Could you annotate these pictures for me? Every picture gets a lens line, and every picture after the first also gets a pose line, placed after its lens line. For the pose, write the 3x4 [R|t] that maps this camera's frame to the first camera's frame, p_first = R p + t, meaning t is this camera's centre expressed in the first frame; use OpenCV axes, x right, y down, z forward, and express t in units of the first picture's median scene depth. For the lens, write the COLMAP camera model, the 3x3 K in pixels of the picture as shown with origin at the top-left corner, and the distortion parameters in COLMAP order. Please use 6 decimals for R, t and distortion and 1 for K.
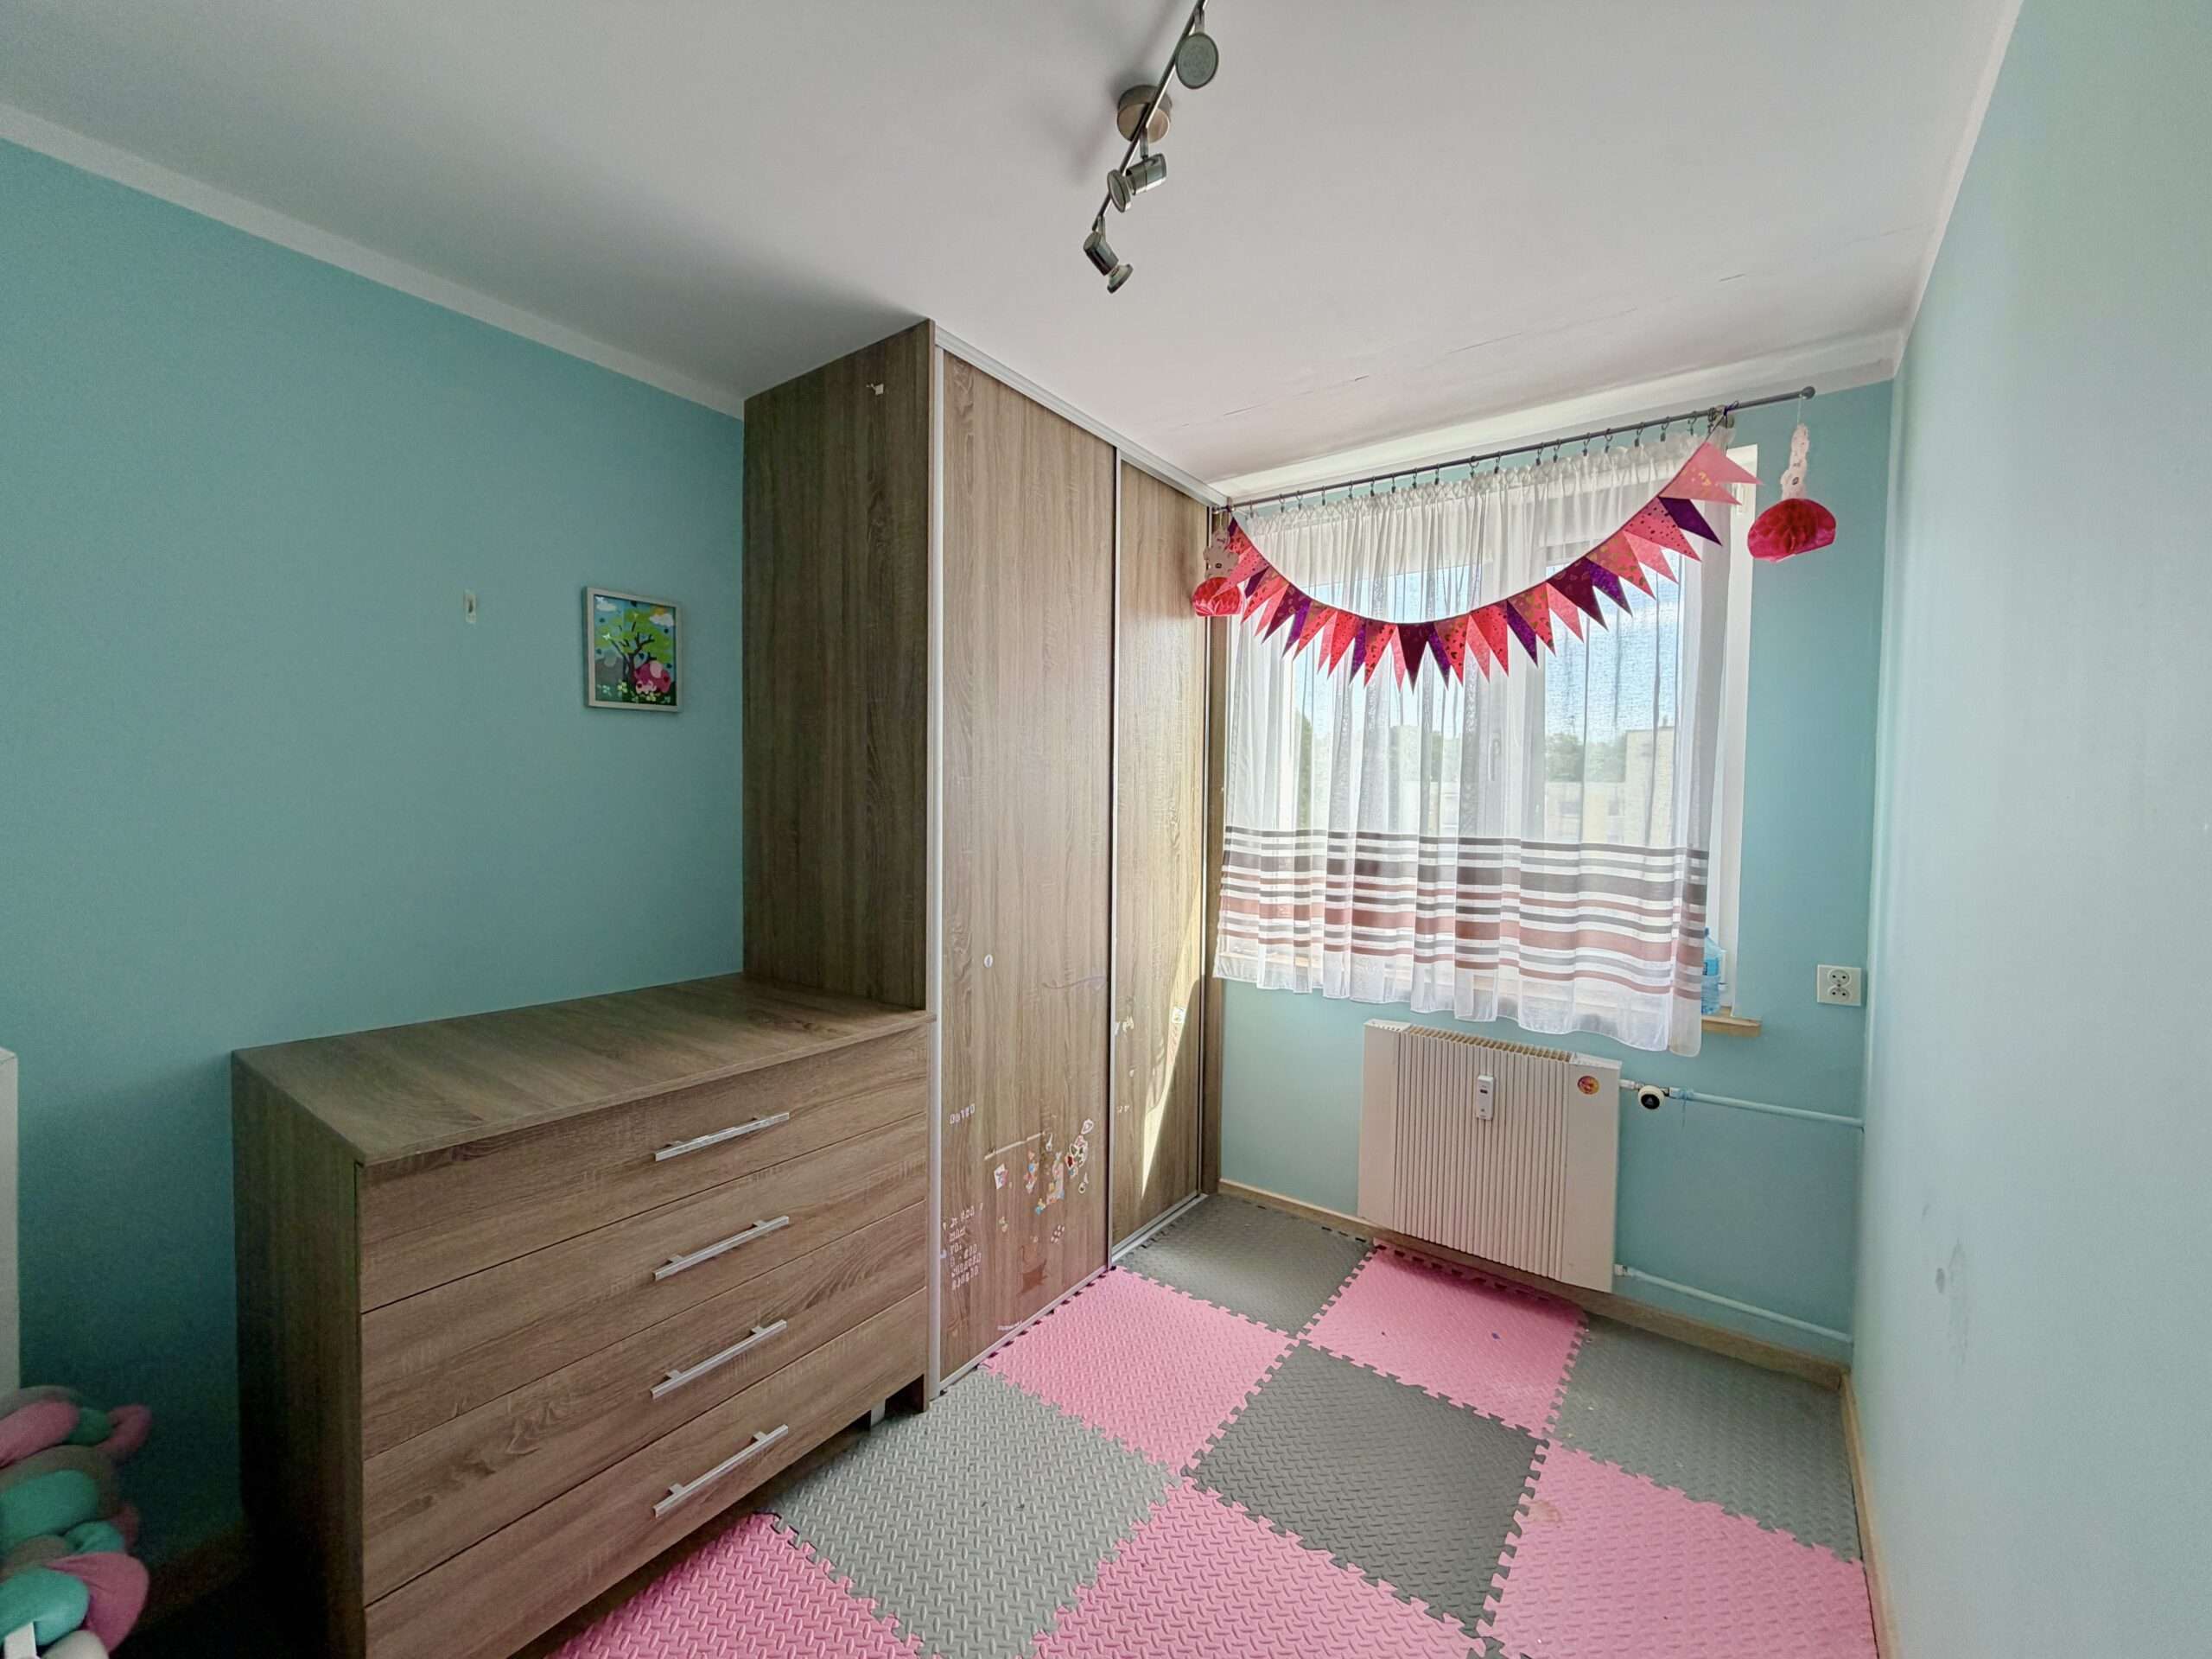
lens RADIAL K [[875.0, 0, 1106.0], [0, 875.0, 829.5], [0, 0, 1]] dist [0.002301, -0.000261]
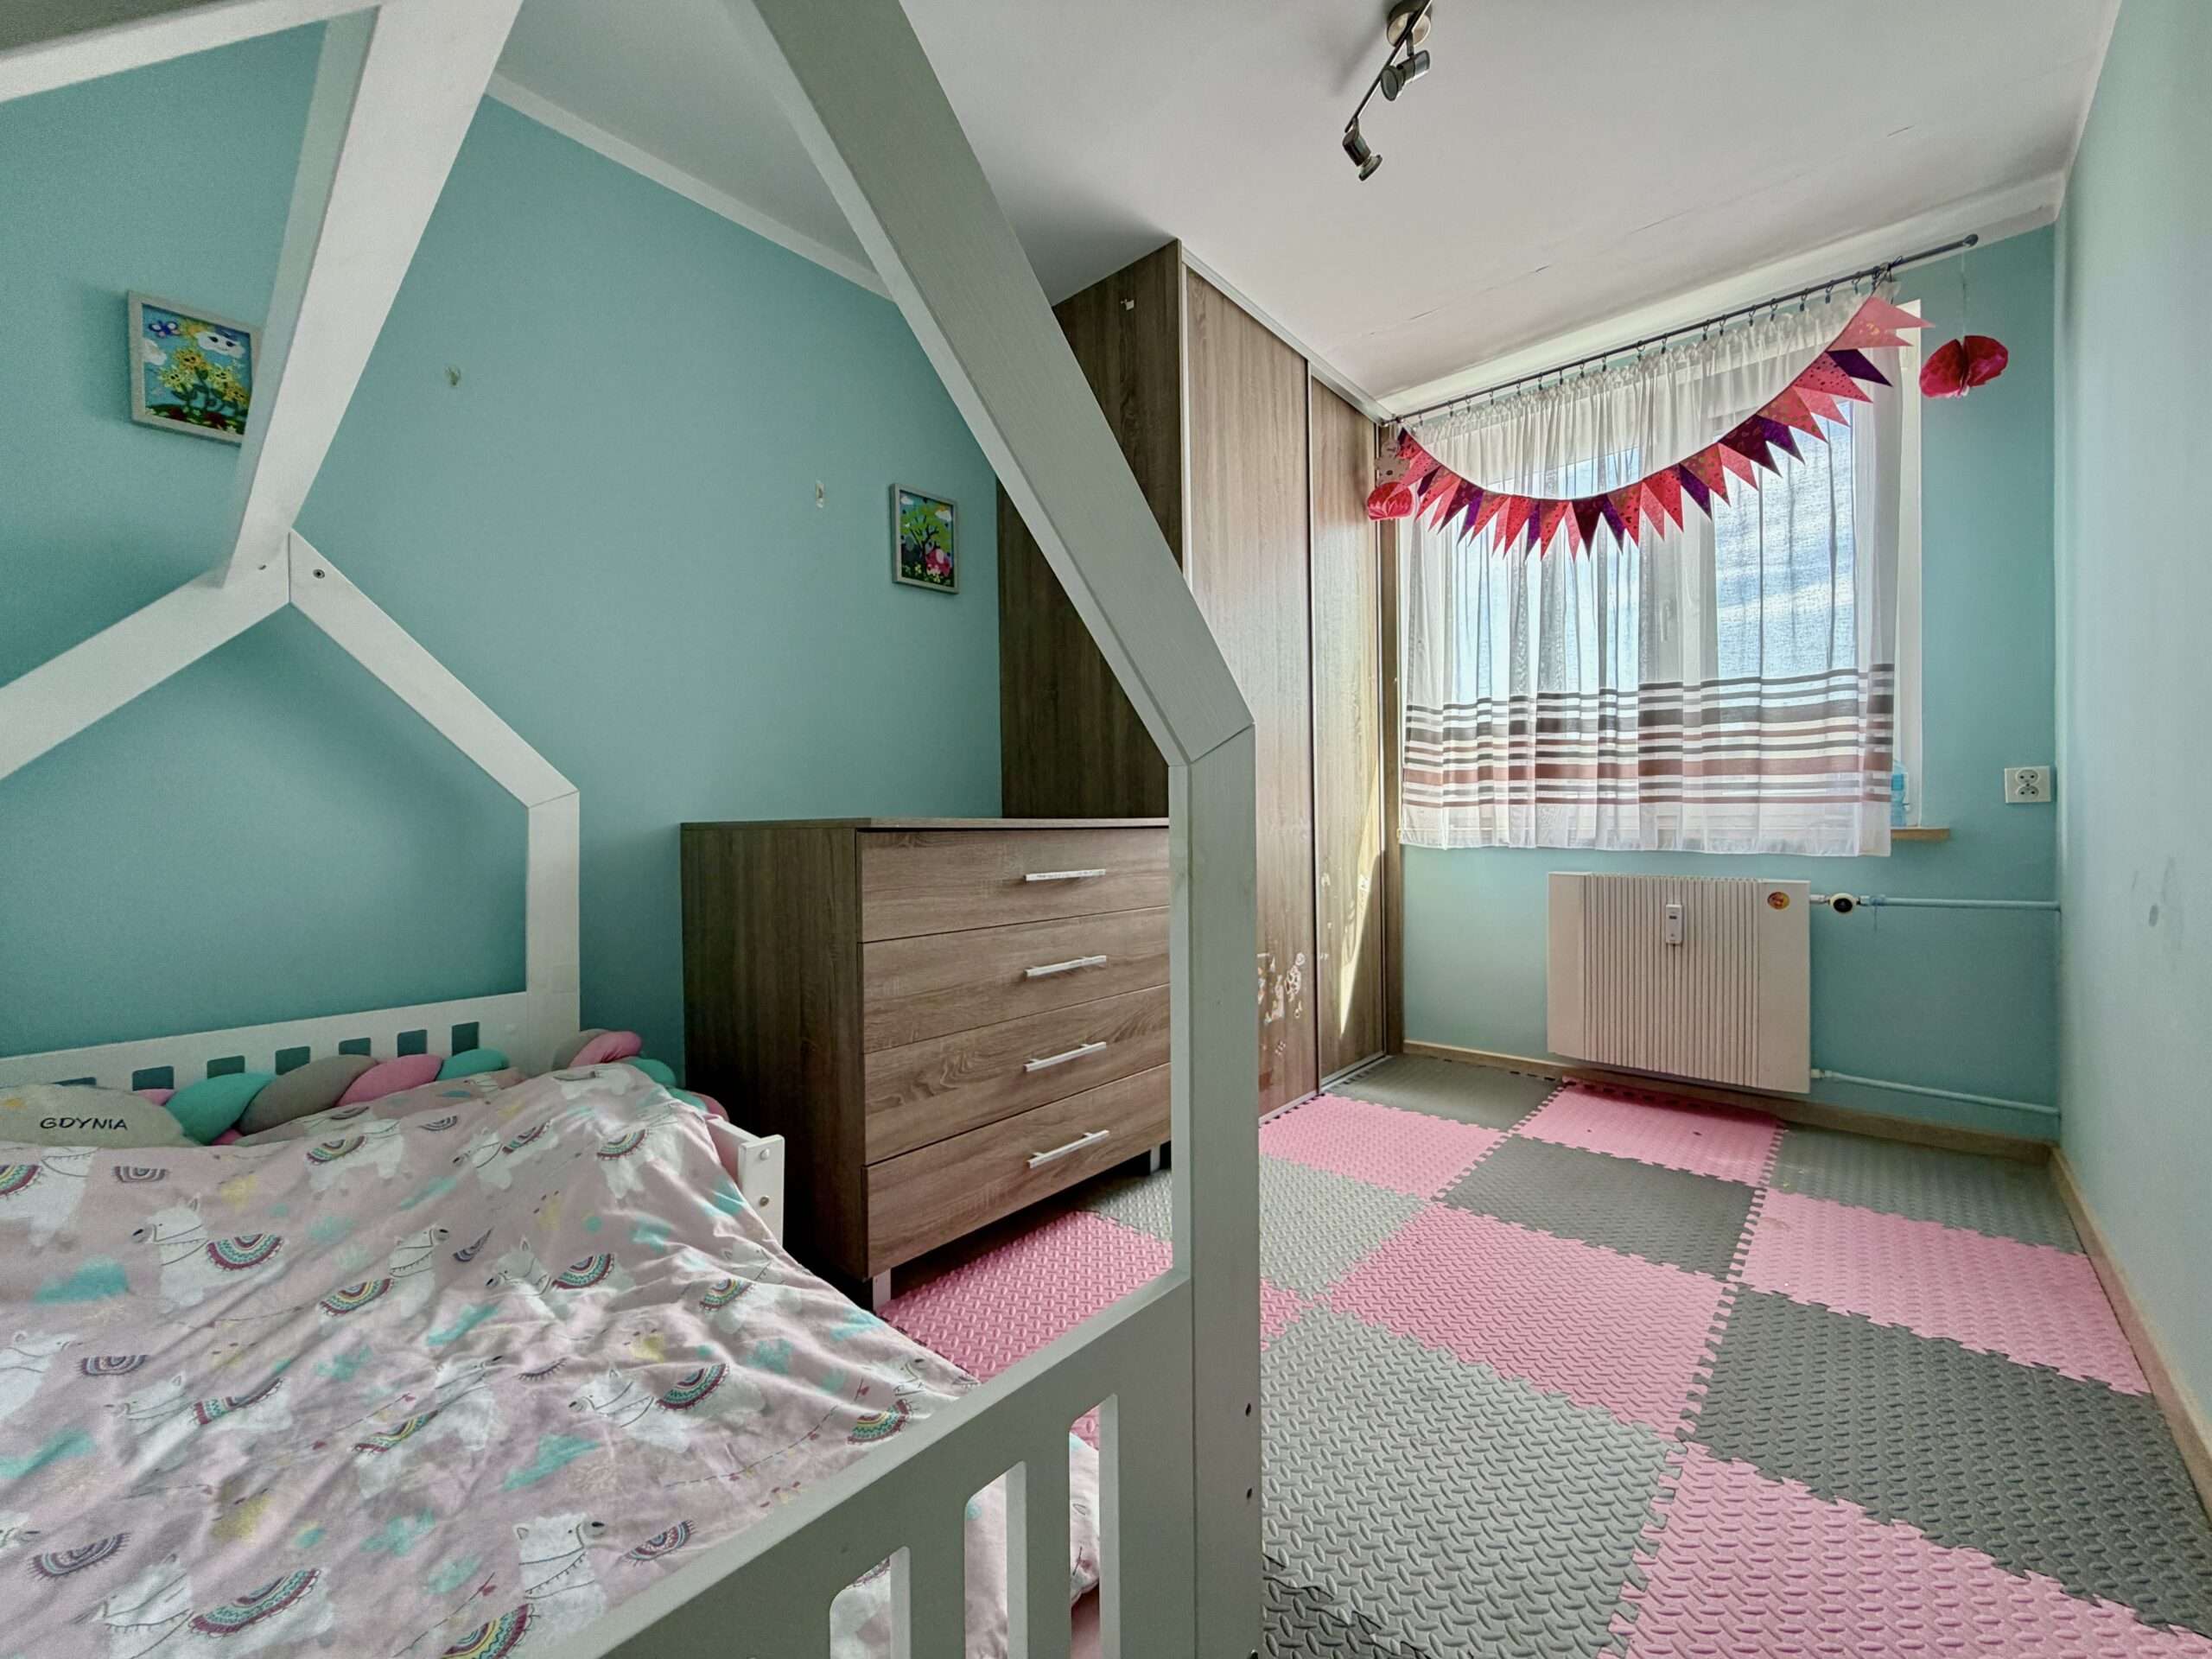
lens RADIAL K [[878.0, 0, 1106.0], [0, 878.0, 829.5], [0, 0, 1]] dist [0.000163, 0.000194]
pose [[0.995715, -0.026646, -0.088558, -0.176514], [0.024398, 0.999354, -0.026373, 0.210943], [0.089204, 0.024099, 0.995722, -0.155421]]
